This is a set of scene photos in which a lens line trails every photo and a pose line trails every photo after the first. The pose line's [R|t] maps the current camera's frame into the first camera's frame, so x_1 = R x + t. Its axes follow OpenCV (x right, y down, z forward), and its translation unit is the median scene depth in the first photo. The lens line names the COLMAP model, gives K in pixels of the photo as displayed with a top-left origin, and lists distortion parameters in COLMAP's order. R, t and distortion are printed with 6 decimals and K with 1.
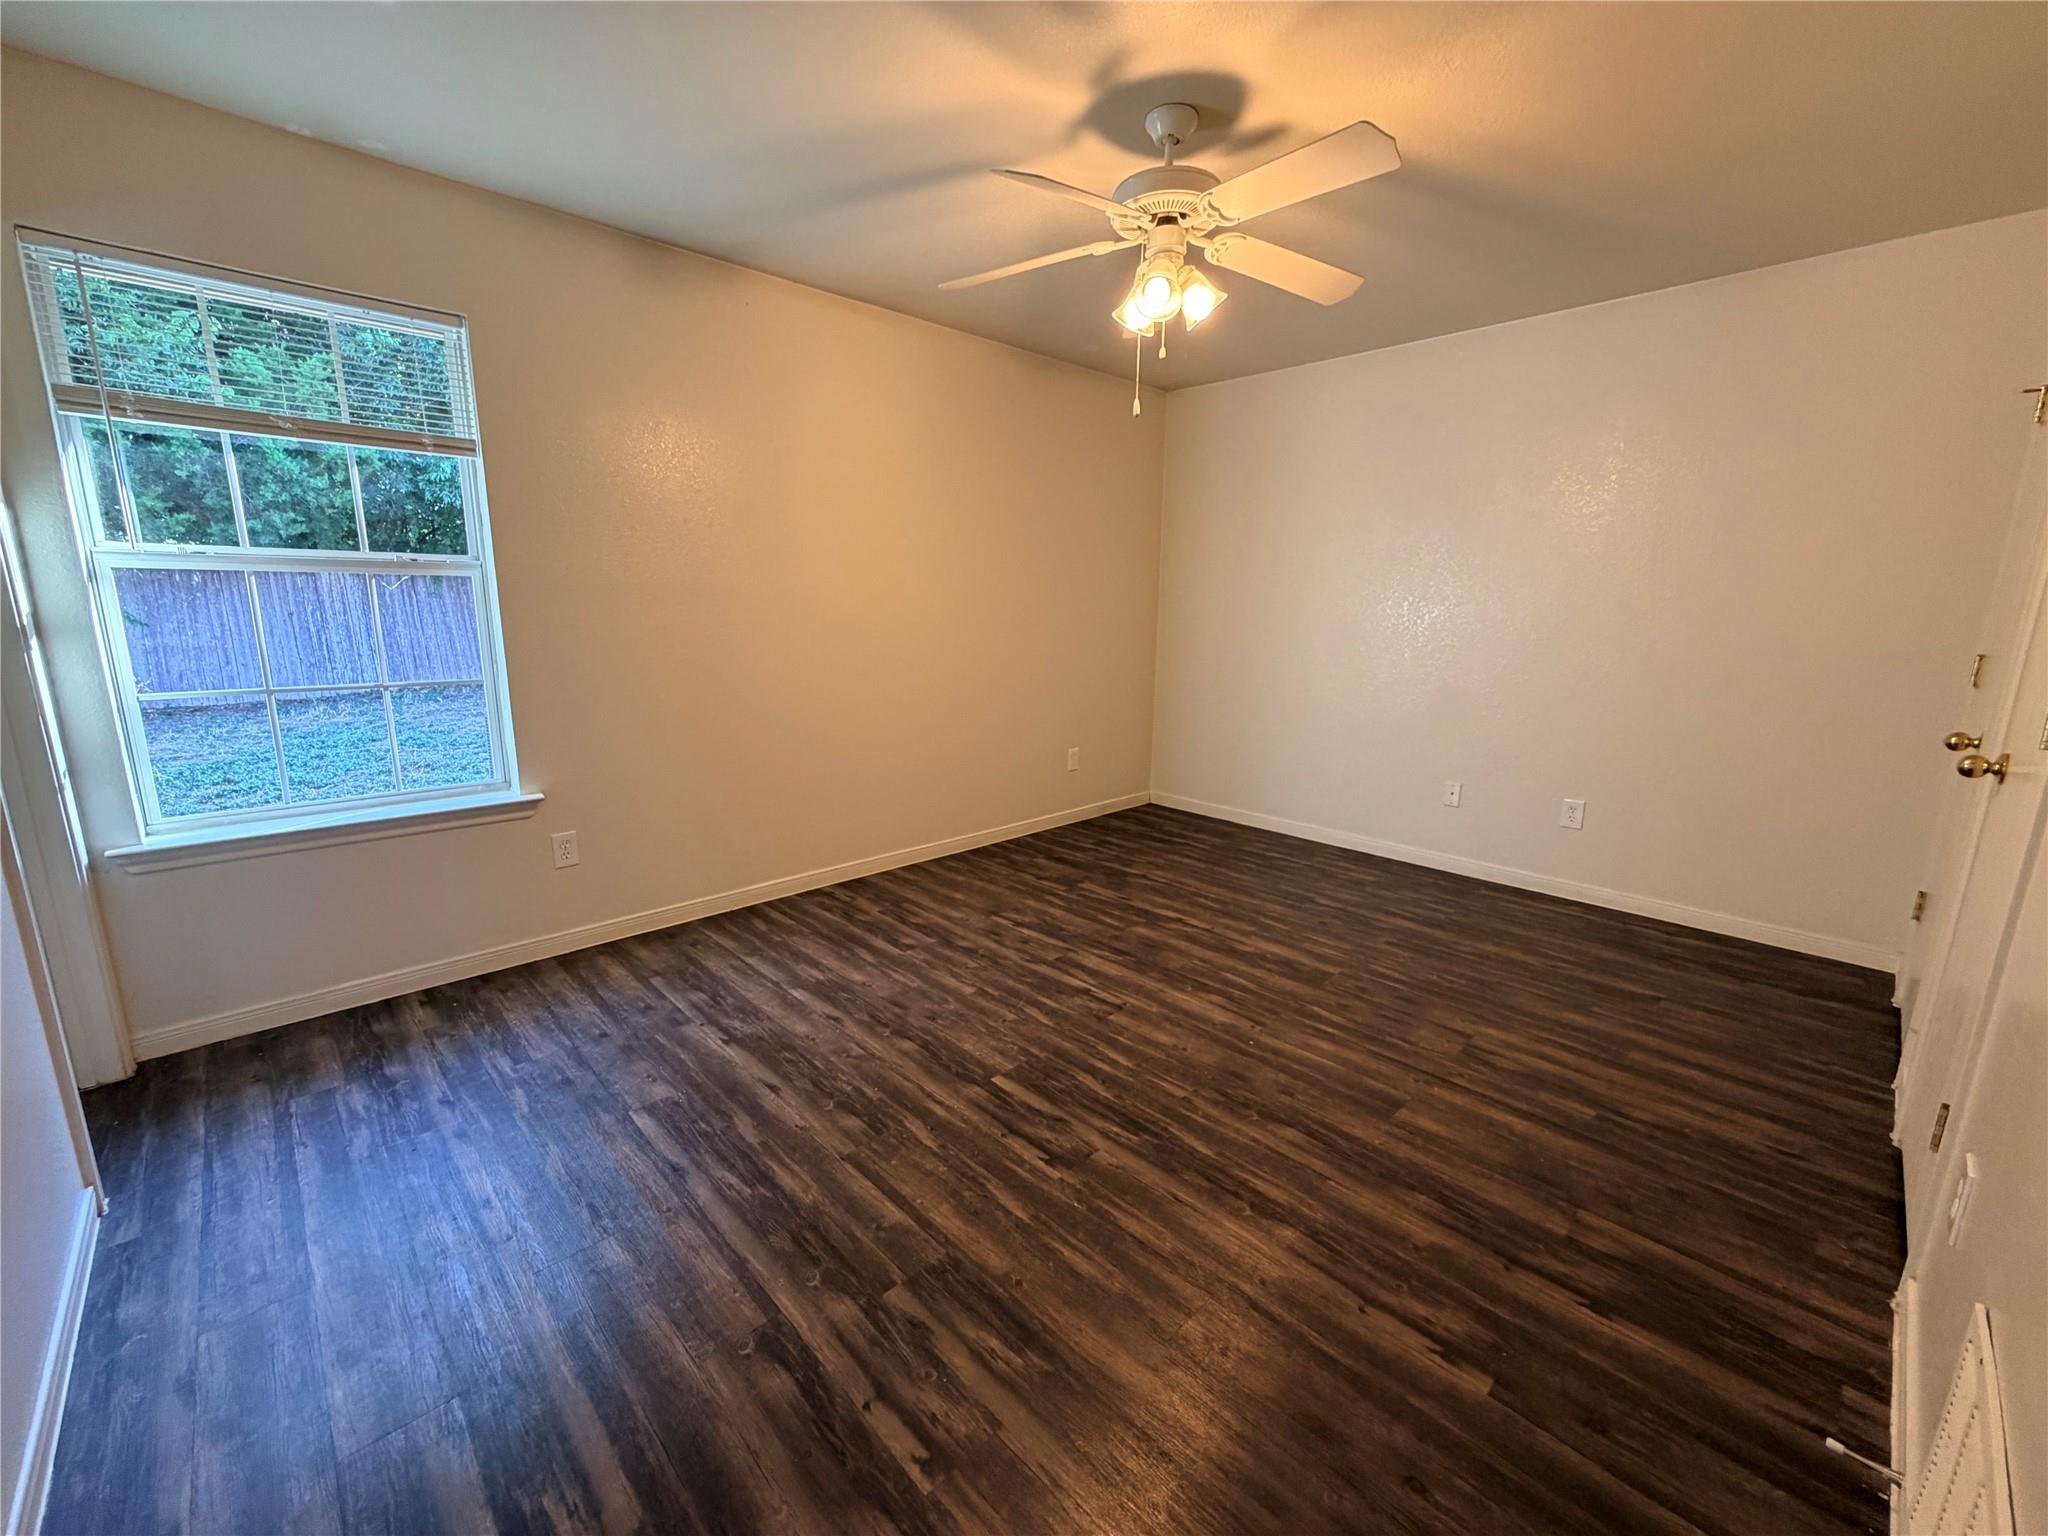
lens RADIAL K [[817.2, 0, 1017.7], [0, 817.2, 769.8], [0, 0, 1]] dist [0.001150, -0.000095]
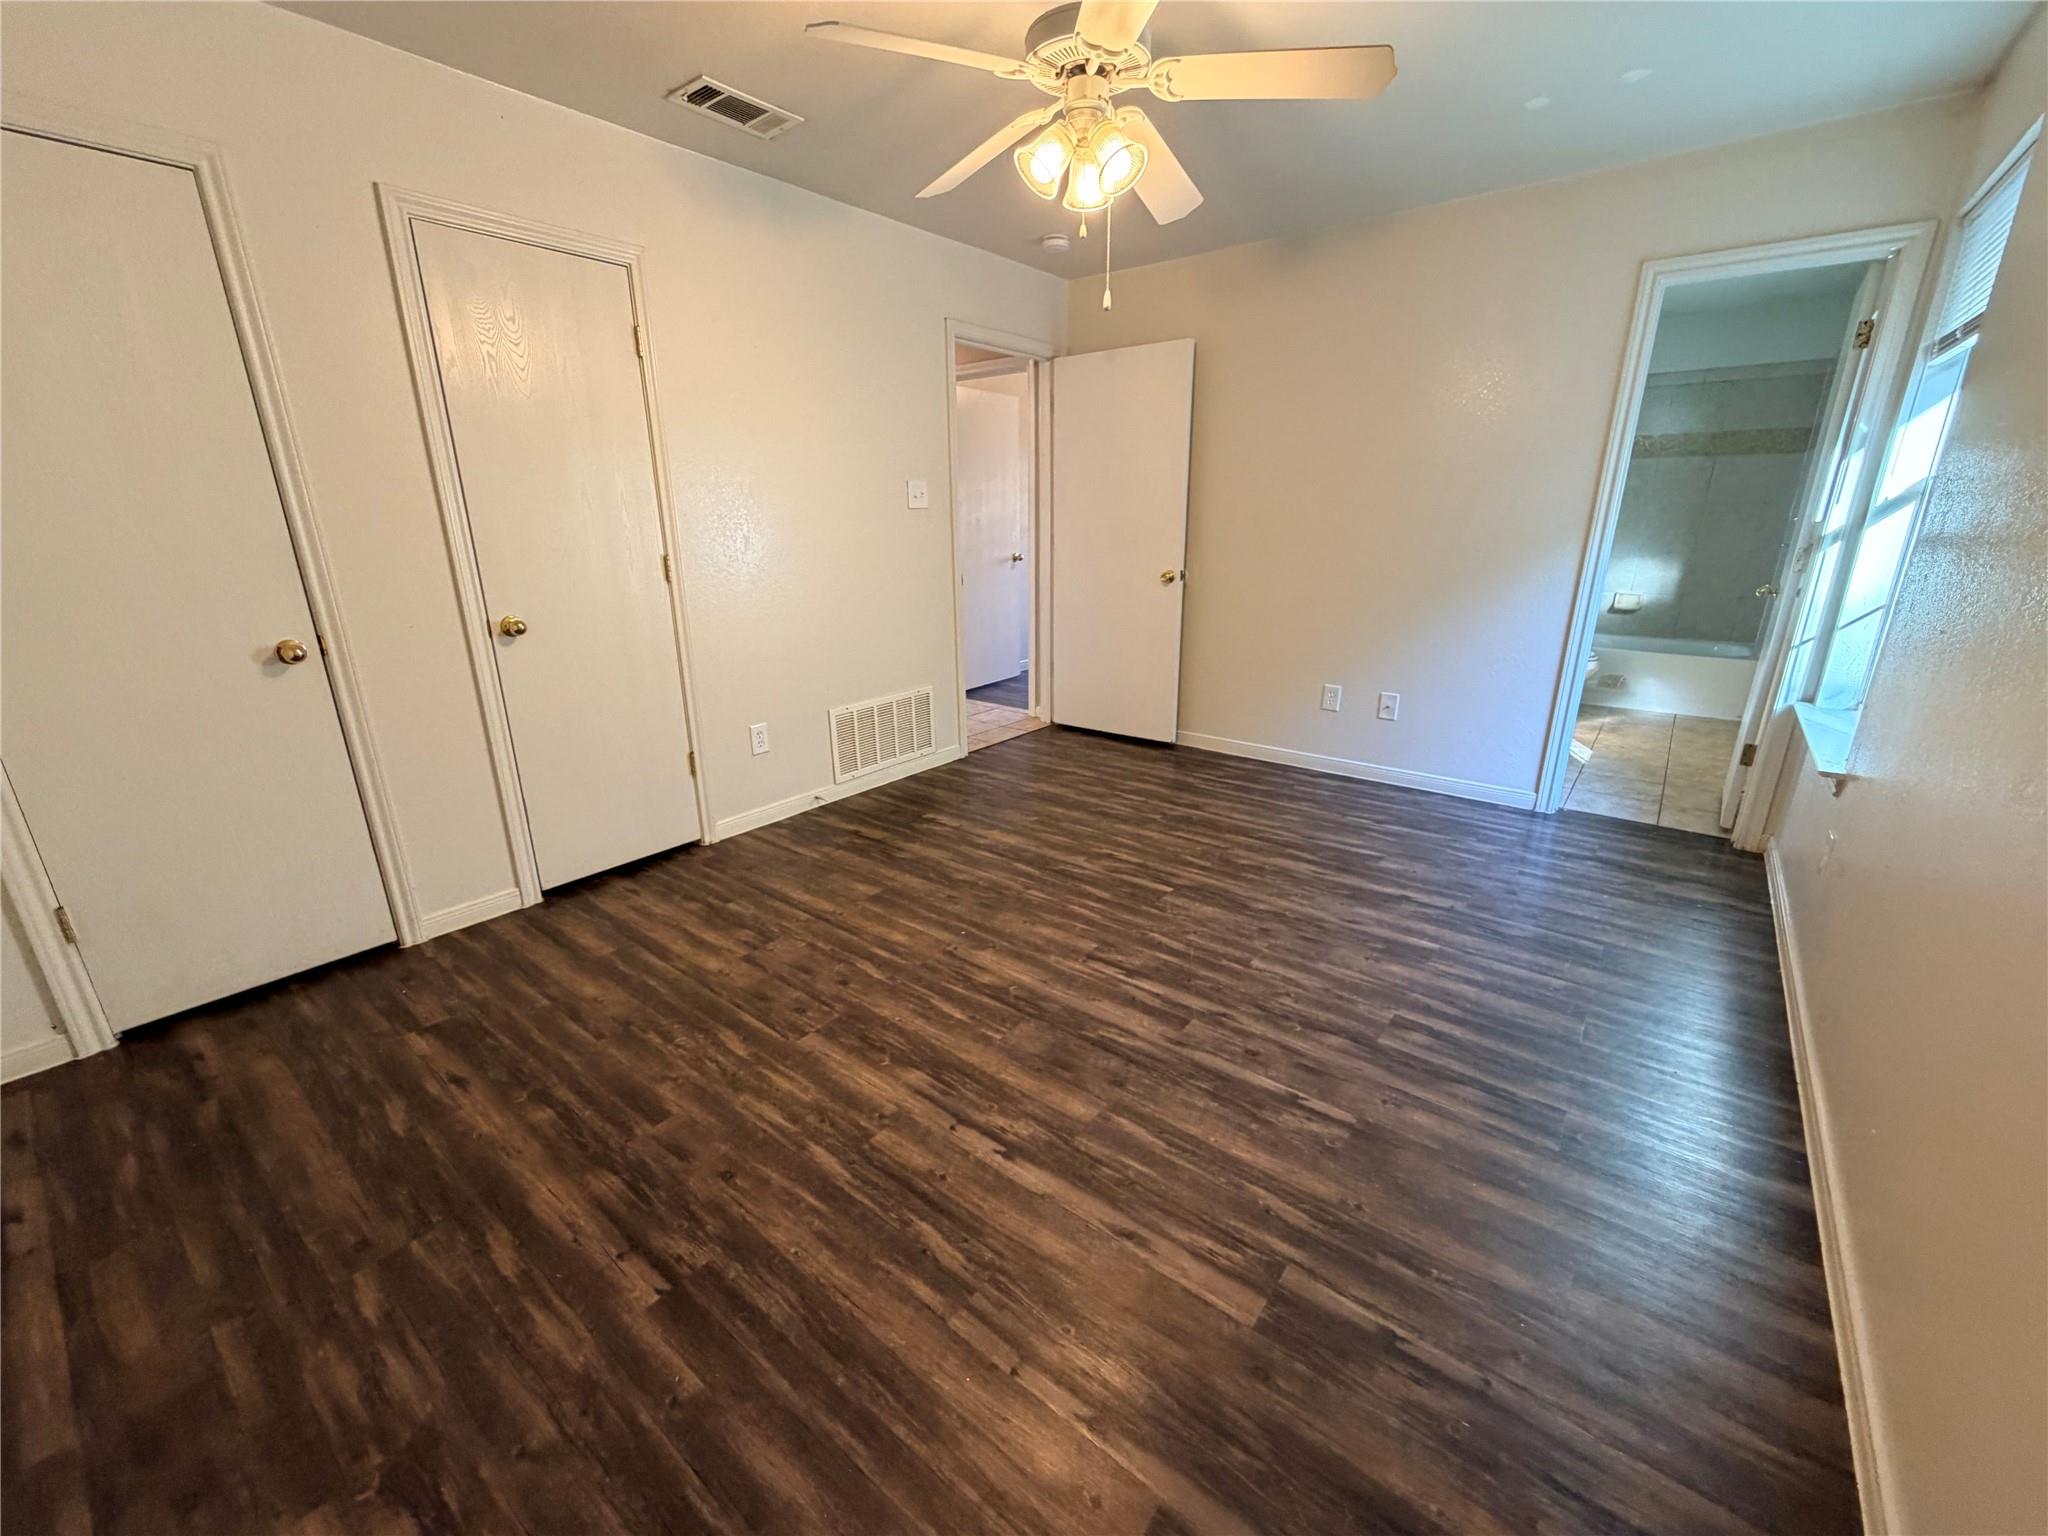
lens RADIAL K [[817.2, 0, 1017.7], [0, 817.2, 769.8], [0, 0, 1]] dist [0.001150, -0.000095]
pose [[-0.990689, 0.037601, -0.130845, 0.328017], [-0.031551, 0.871522, 0.489340, -0.364390], [0.132434, 0.488912, -0.862222, 1.728443]]
